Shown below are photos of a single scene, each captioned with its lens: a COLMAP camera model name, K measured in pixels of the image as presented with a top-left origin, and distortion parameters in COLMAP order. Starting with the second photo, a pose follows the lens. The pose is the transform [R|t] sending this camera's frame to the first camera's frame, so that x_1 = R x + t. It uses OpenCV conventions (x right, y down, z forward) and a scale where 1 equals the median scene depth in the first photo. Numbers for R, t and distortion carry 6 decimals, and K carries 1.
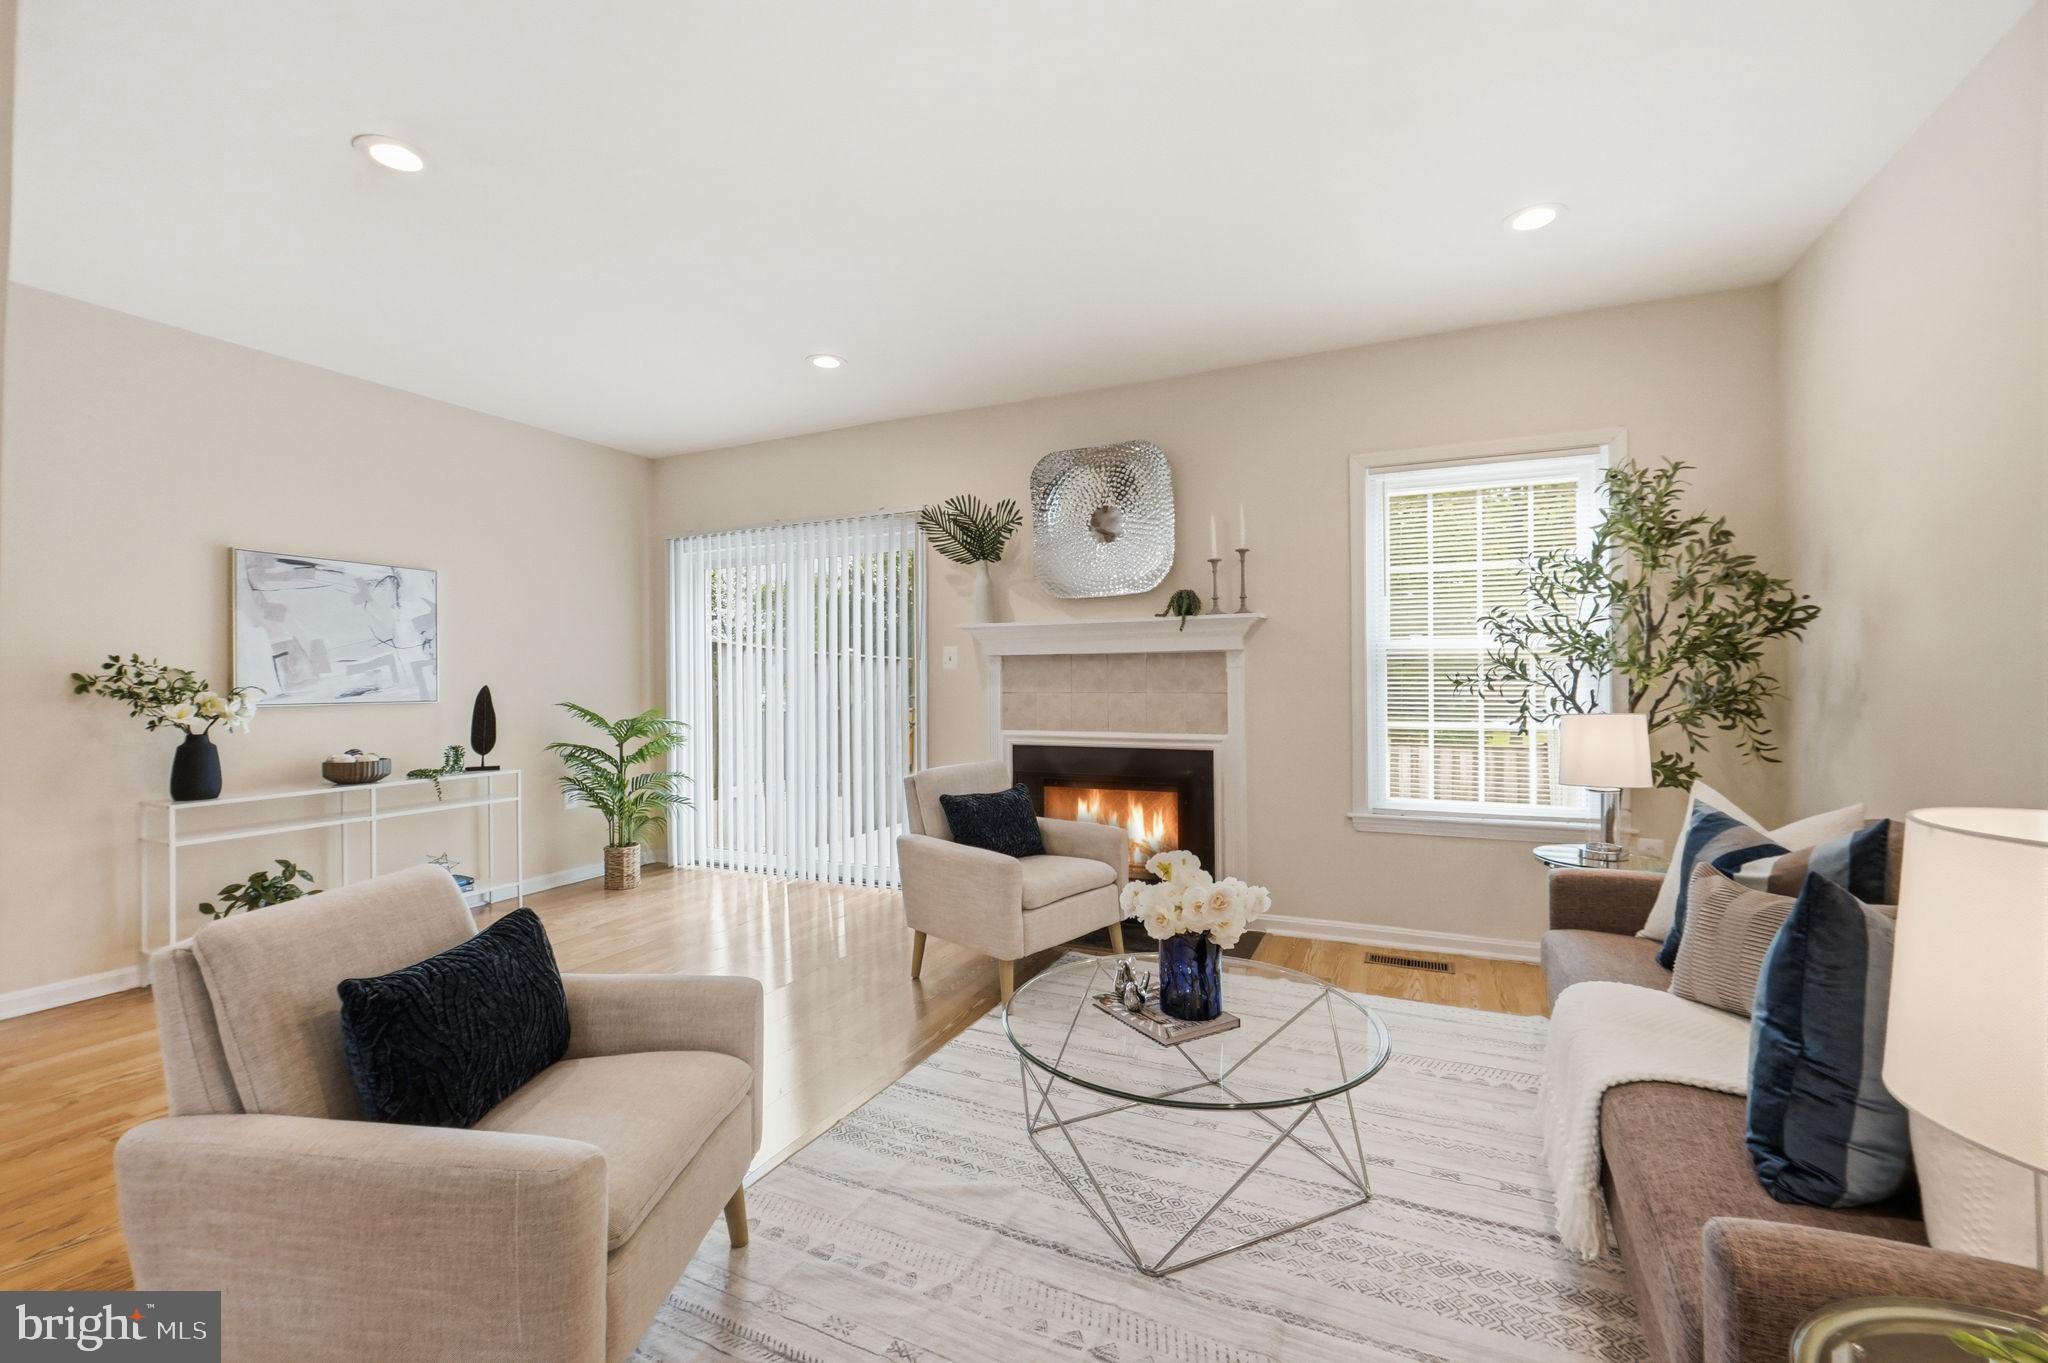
lens RADIAL K [[846.3, 0, 1022.4], [0, 846.3, 685.2], [0, 0, 1]] dist [-0.018902, 0.002934]
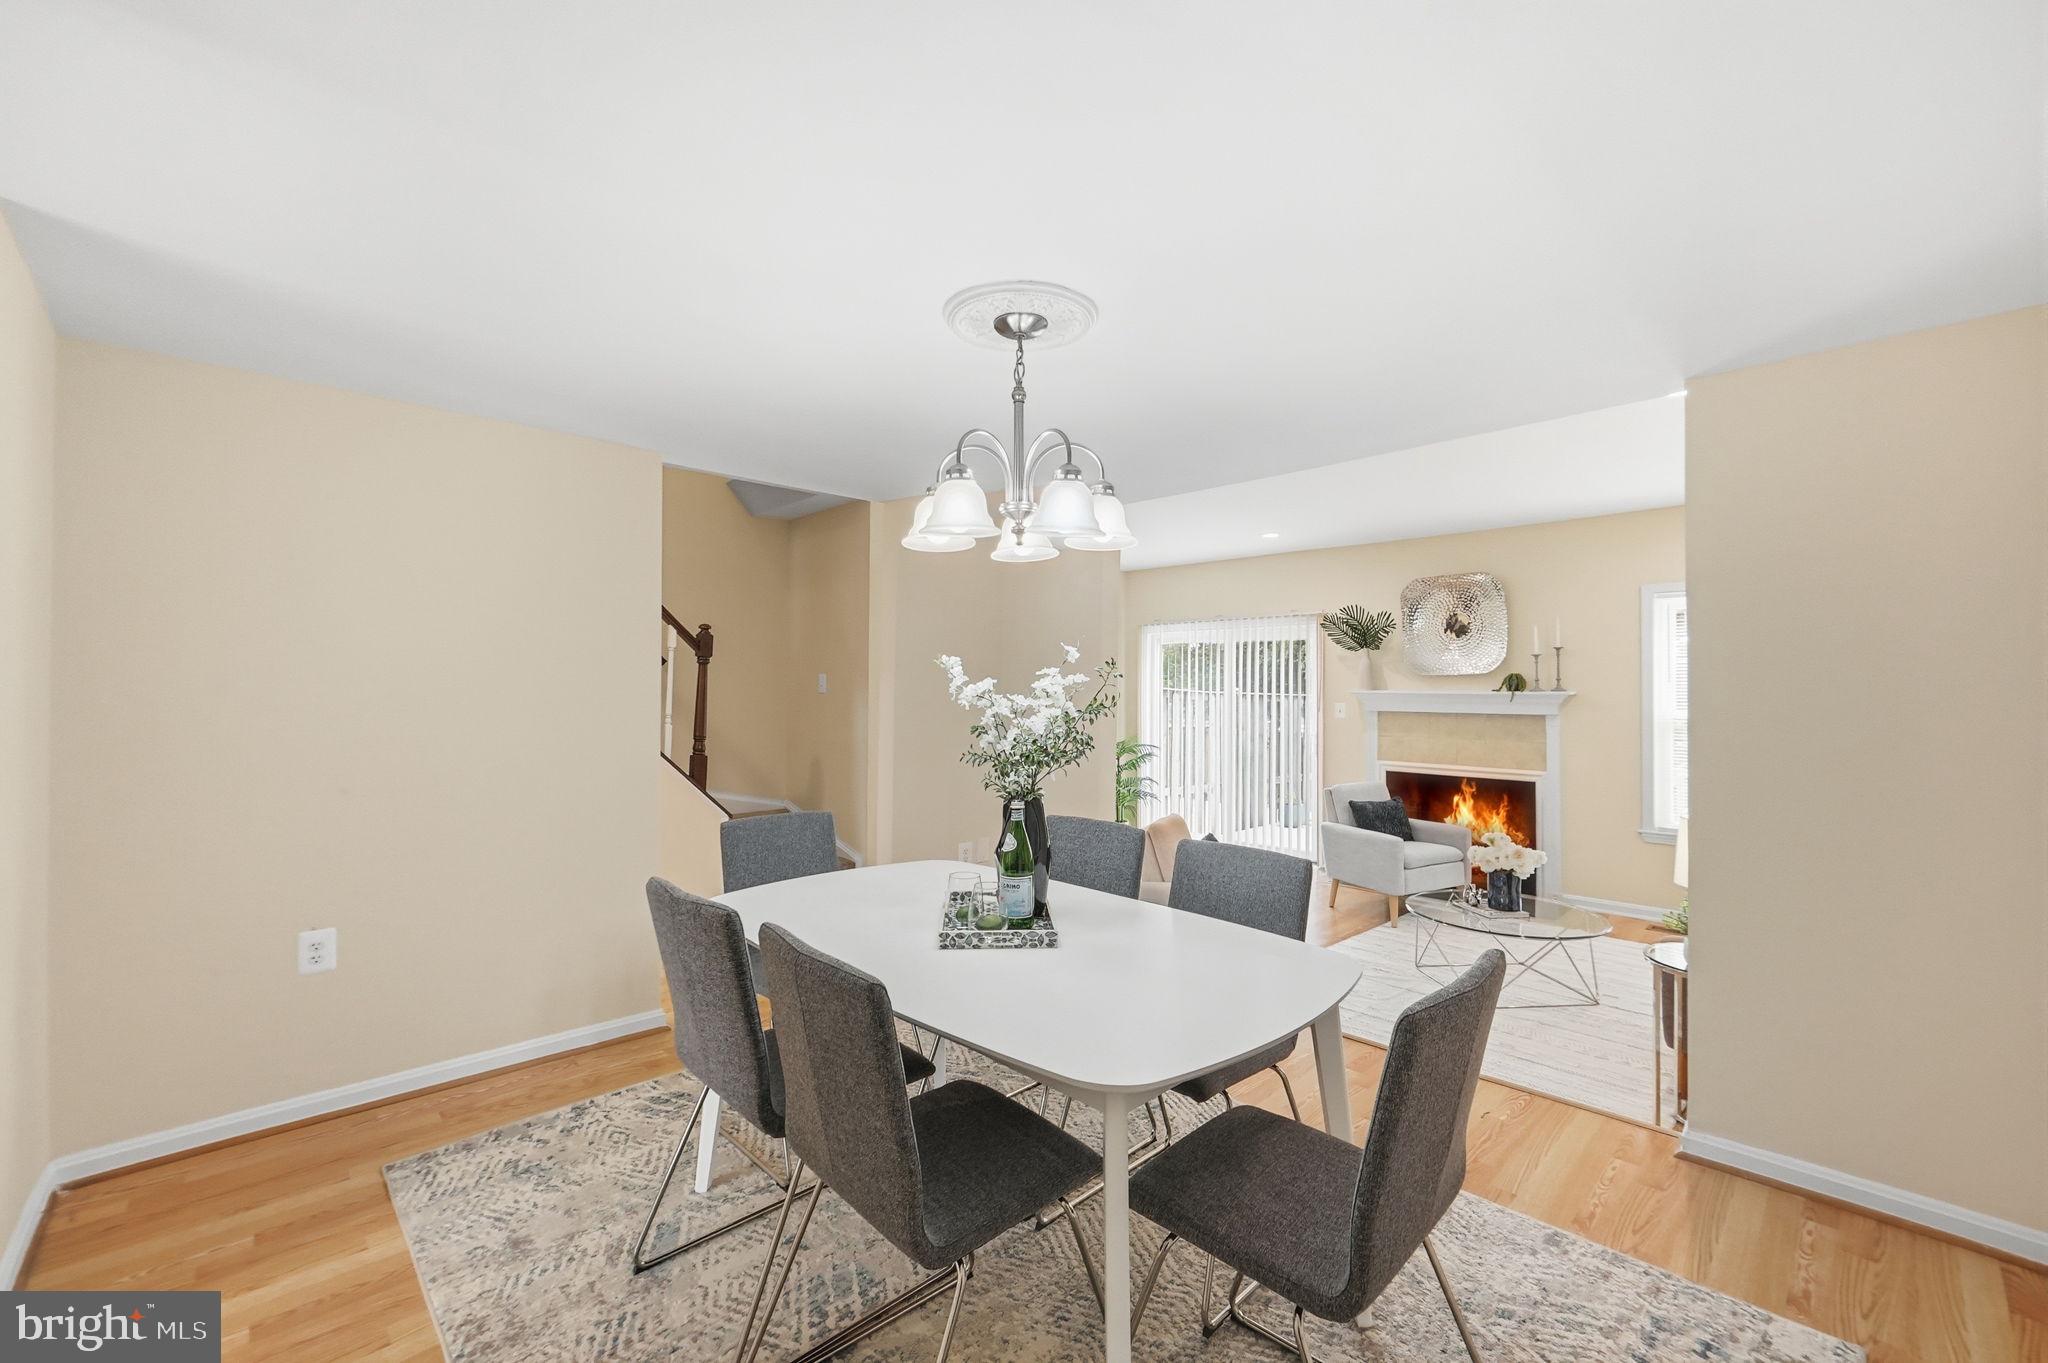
lens RADIAL K [[850.7, 0, 1033.9], [0, 850.7, 674.3], [0, 0, 1]] dist [-0.000721, 0.000053]
pose [[0.938747, 0.008371, -0.344505, -0.087383], [-0.015121, 0.999743, -0.016909, -0.072337], [0.344274, 0.021082, 0.938632, -0.700989]]
